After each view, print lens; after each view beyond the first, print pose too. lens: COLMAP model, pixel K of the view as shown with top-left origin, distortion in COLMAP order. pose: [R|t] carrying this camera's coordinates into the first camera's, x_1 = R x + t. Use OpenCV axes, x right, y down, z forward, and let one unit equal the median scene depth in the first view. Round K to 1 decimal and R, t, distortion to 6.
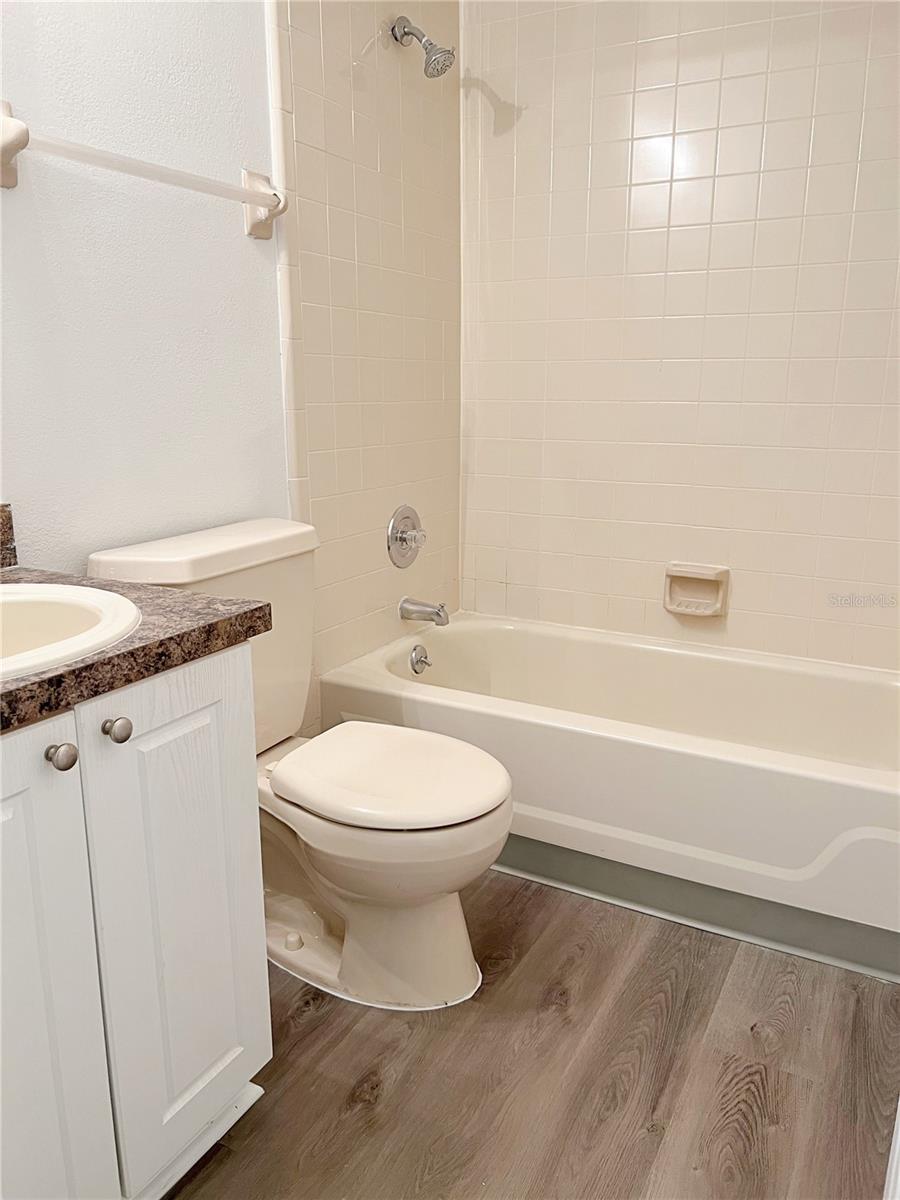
lens RADIAL K [[911.9, 0, 467.5], [0, 911.9, 598.6], [0, 0, 1]] dist [0.045158, -0.062258]
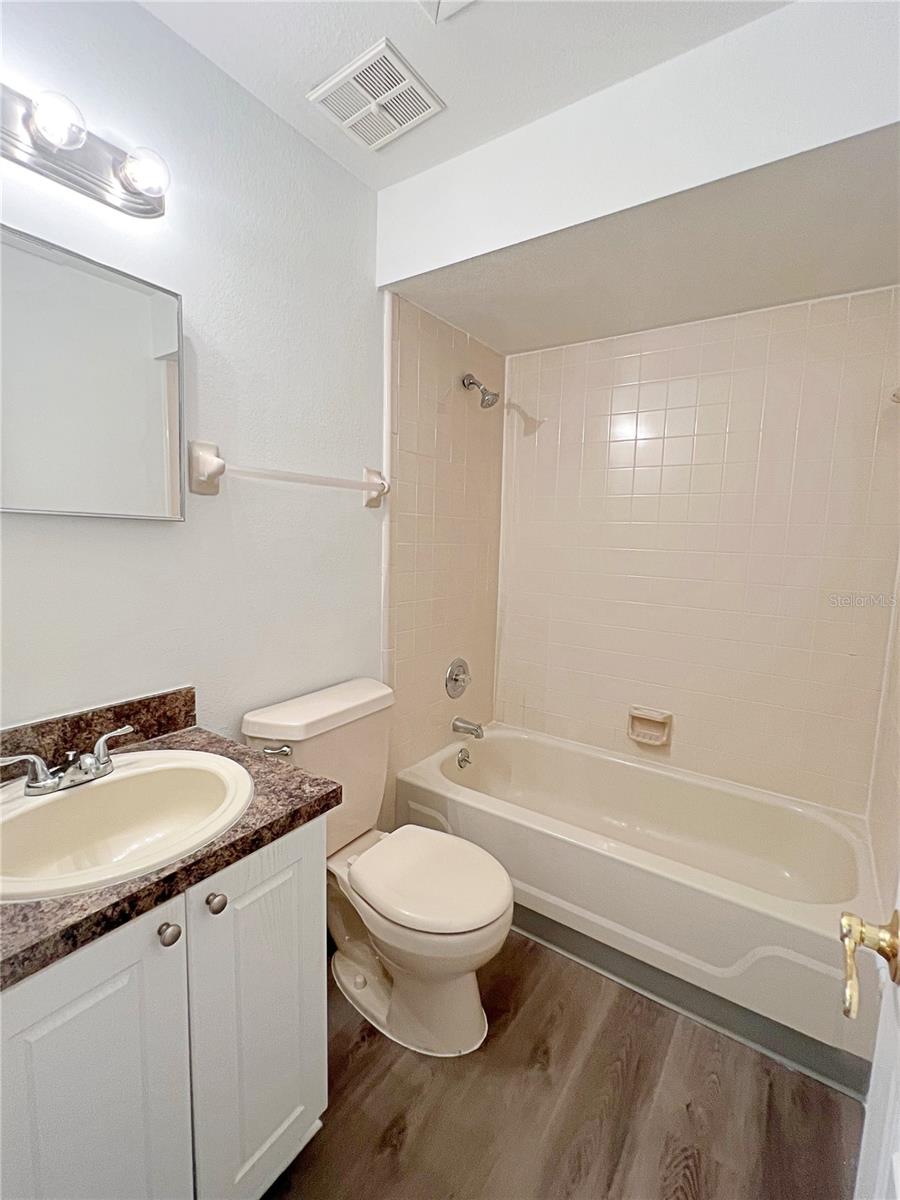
lens RADIAL K [[544.6, 0, 453.4], [0, 544.6, 594.1], [0, 0, 1]] dist [-0.011487, 0.001029]
pose [[0.993600, 0.036402, -0.106933, 0.028846], [-0.050363, 0.990114, -0.130912, -0.139528], [0.101111, 0.135460, 0.985610, 0.096706]]
